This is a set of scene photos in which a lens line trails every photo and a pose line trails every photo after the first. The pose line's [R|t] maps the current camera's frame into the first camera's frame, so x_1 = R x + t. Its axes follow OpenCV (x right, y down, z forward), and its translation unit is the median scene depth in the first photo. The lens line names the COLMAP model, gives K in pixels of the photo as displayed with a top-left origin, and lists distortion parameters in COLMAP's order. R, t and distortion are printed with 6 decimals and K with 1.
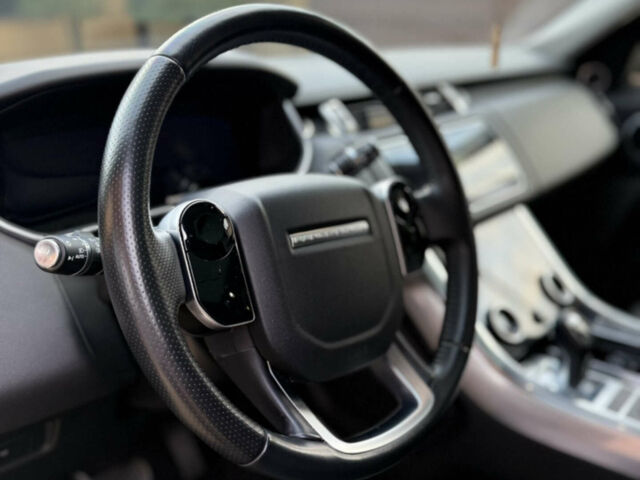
lens RADIAL K [[598.9, 0, 320.0], [0, 598.9, 240.0], [0, 0, 1]] dist [0.156101, -0.308309]
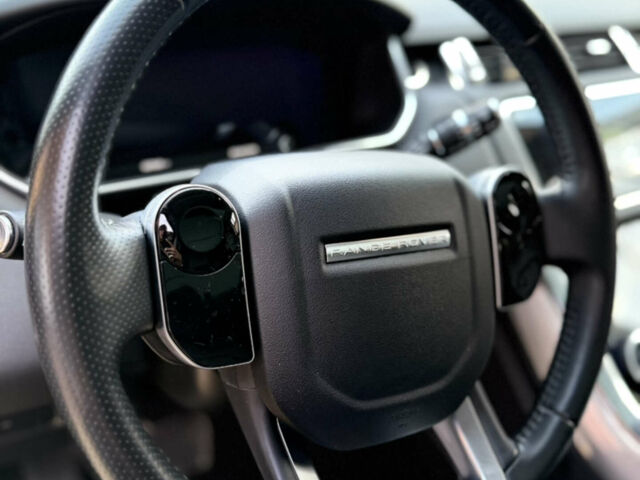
lens RADIAL K [[576.5, 0, 317.8], [0, 576.5, 242.7], [0, 0, 1]] dist [0.116201, -0.284124]
pose [[0.962485, 0.147753, -0.227577, 0.082909], [-0.117229, 0.982854, 0.142319, -0.092313], [0.244703, -0.110301, 0.963304, 0.308315]]
